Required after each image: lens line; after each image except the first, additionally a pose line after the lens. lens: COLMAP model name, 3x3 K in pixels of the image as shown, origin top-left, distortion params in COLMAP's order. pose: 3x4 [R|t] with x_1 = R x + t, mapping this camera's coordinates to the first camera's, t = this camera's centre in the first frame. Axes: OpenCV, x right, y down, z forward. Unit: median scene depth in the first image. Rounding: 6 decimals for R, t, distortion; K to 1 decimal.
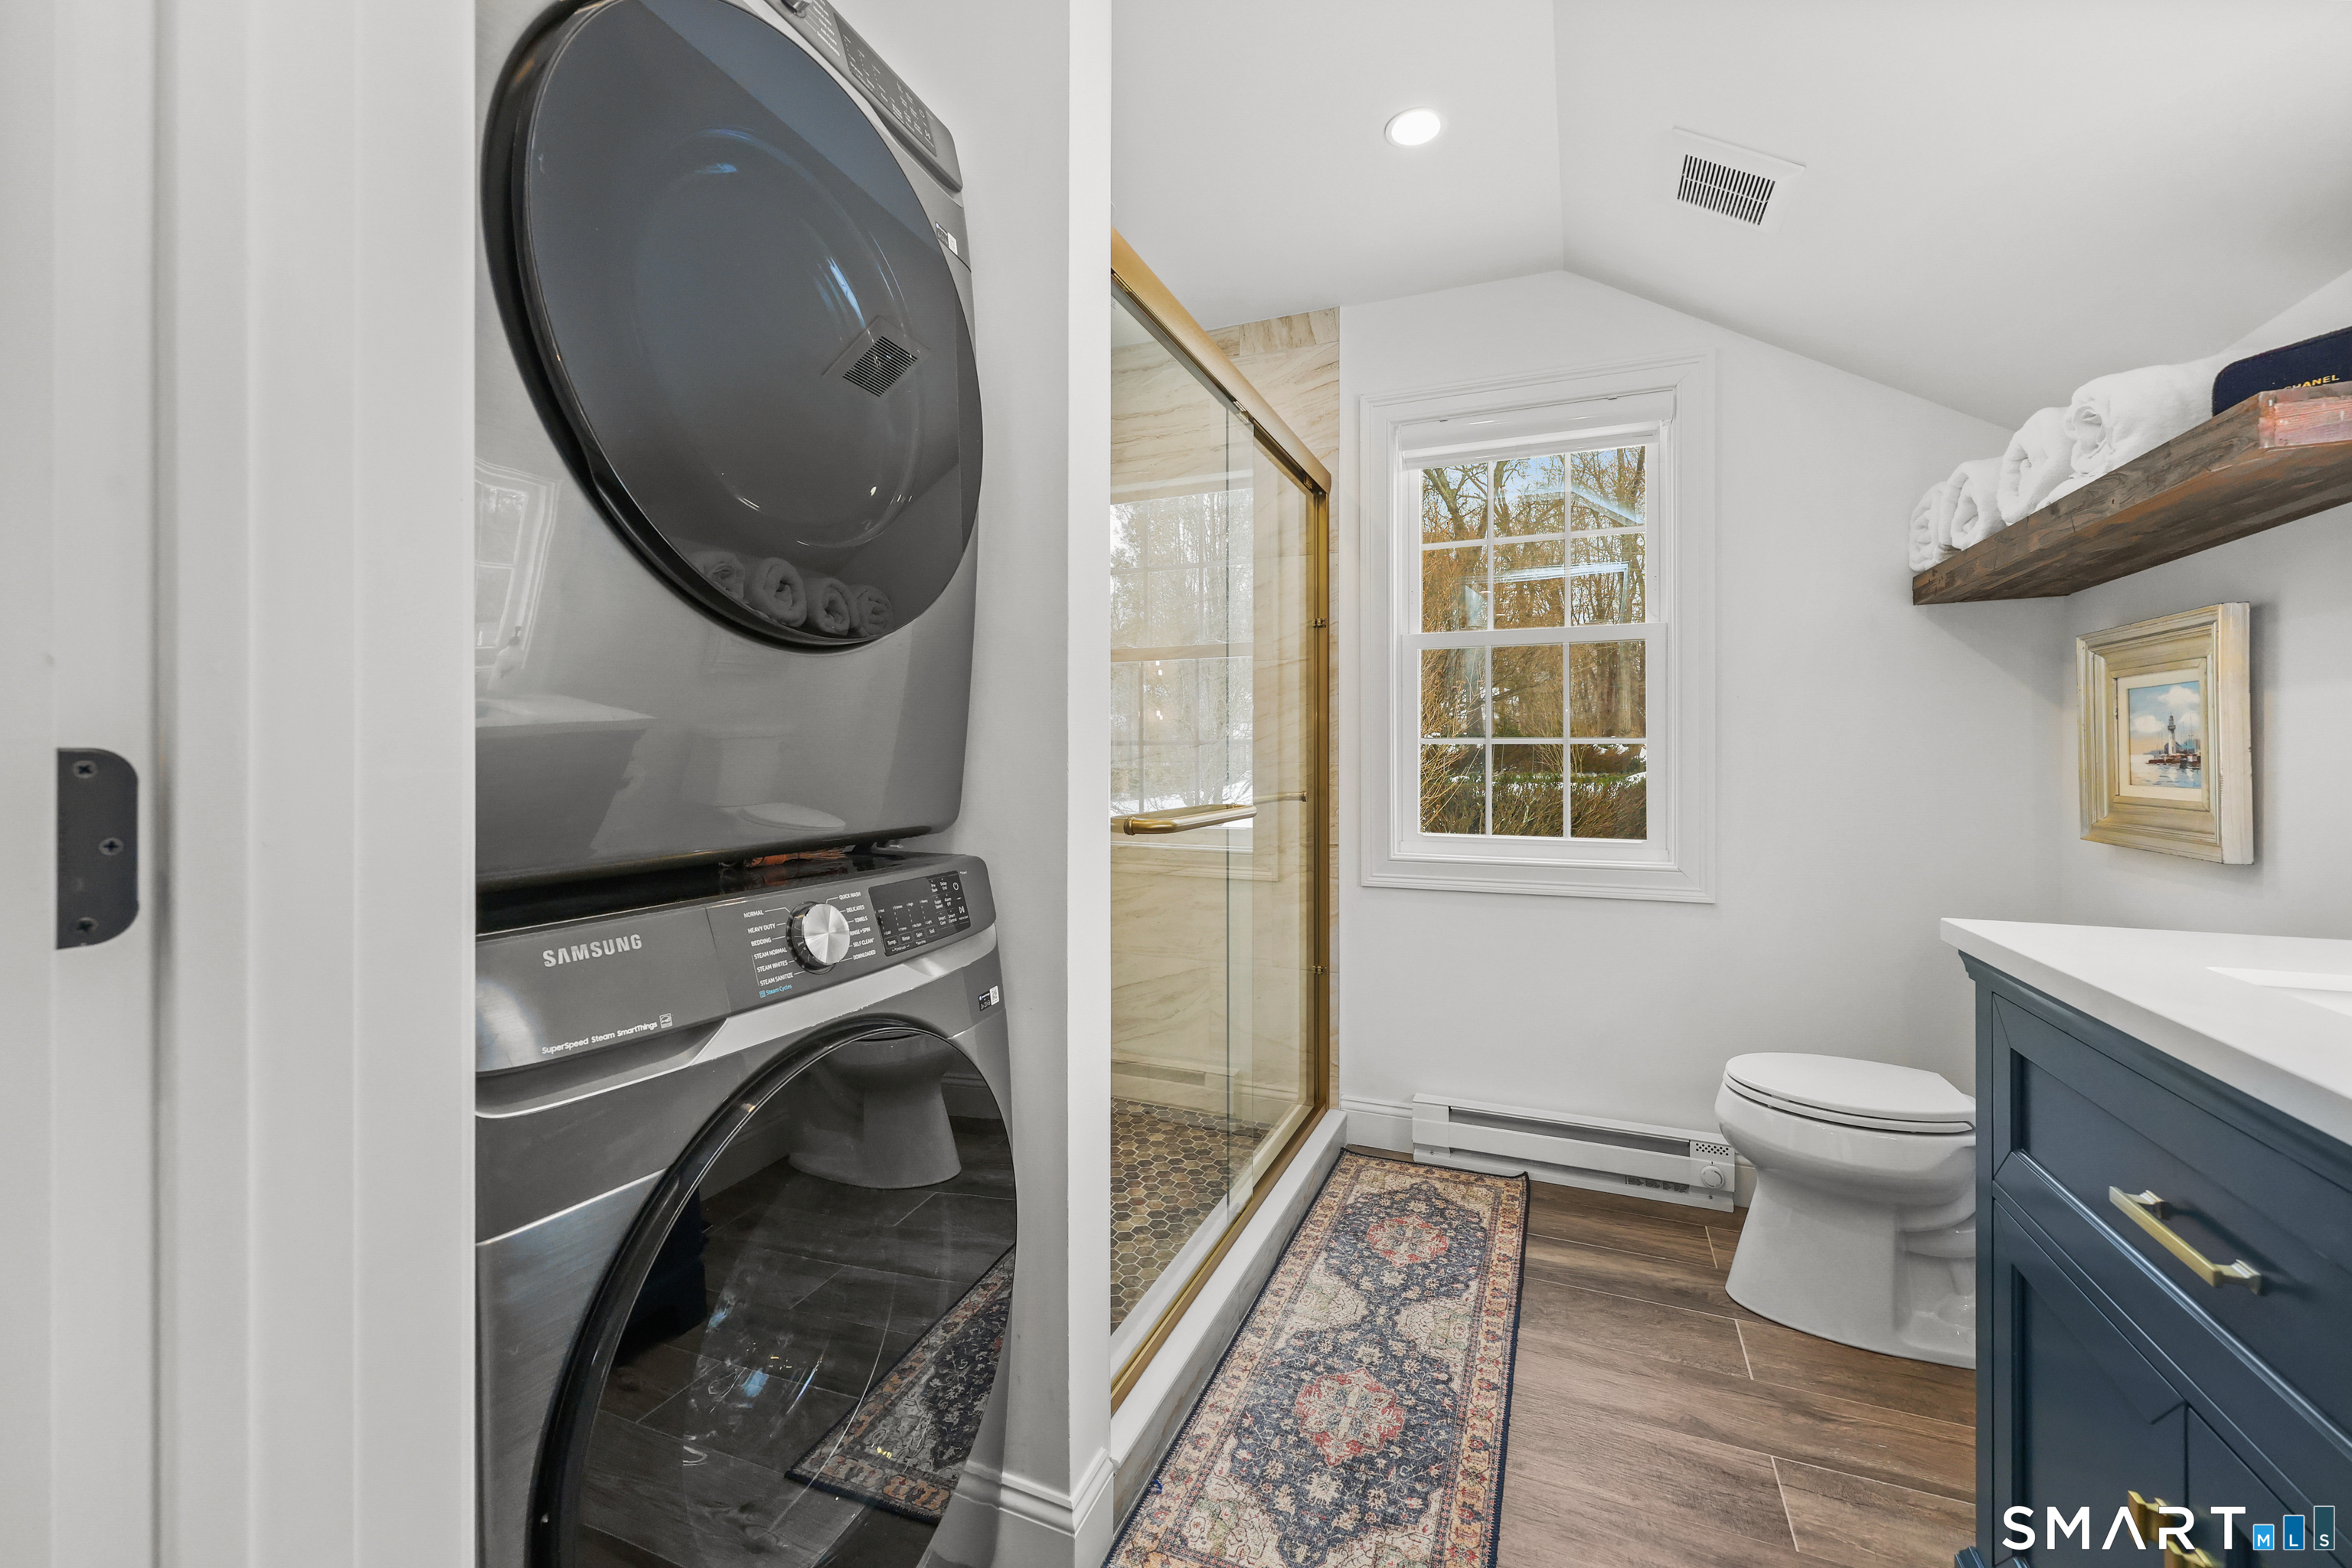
lens RADIAL K [[949.3, 0, 1180.6], [0, 949.3, 769.3], [0, 0, 1]] dist [0.000315, 0.000170]
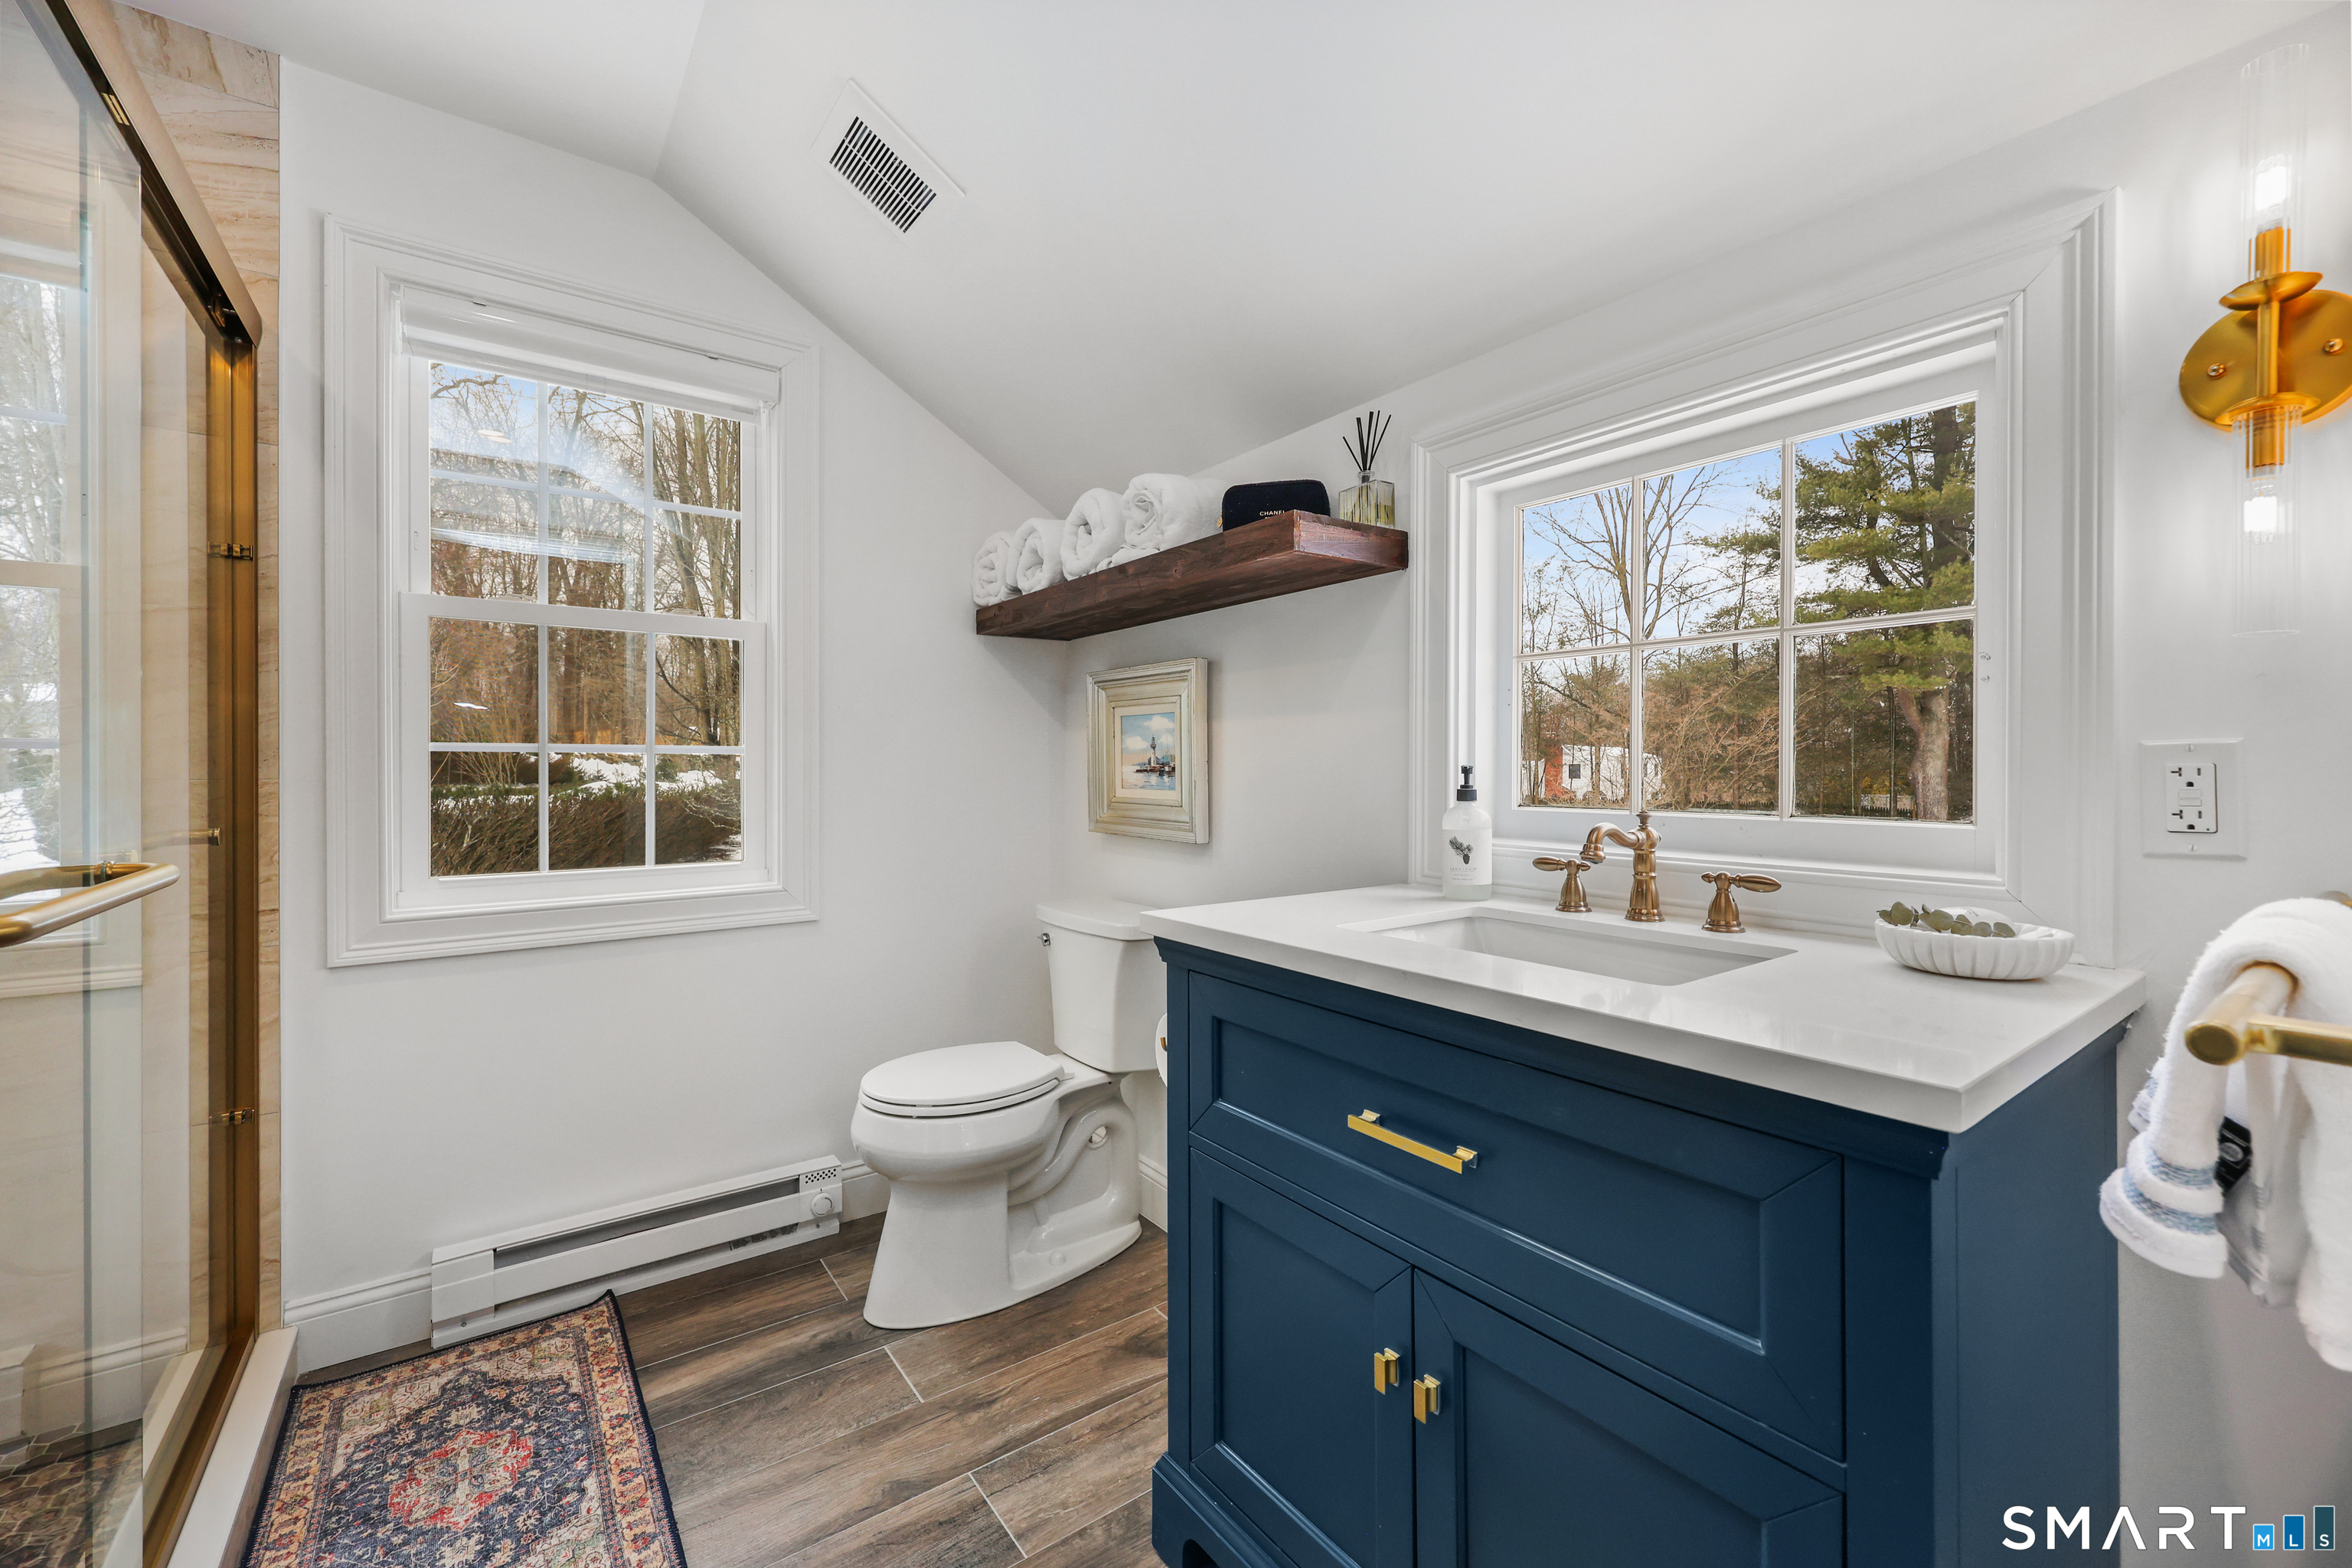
lens RADIAL K [[949.3, 0, 1180.6], [0, 949.3, 769.3], [0, 0, 1]] dist [0.000315, 0.000170]
pose [[0.521411, -0.004939, 0.853291, -0.075201], [0.012202, 0.999924, -0.001669, -0.005964], [-0.853218, 0.011282, 0.521432, 0.202170]]
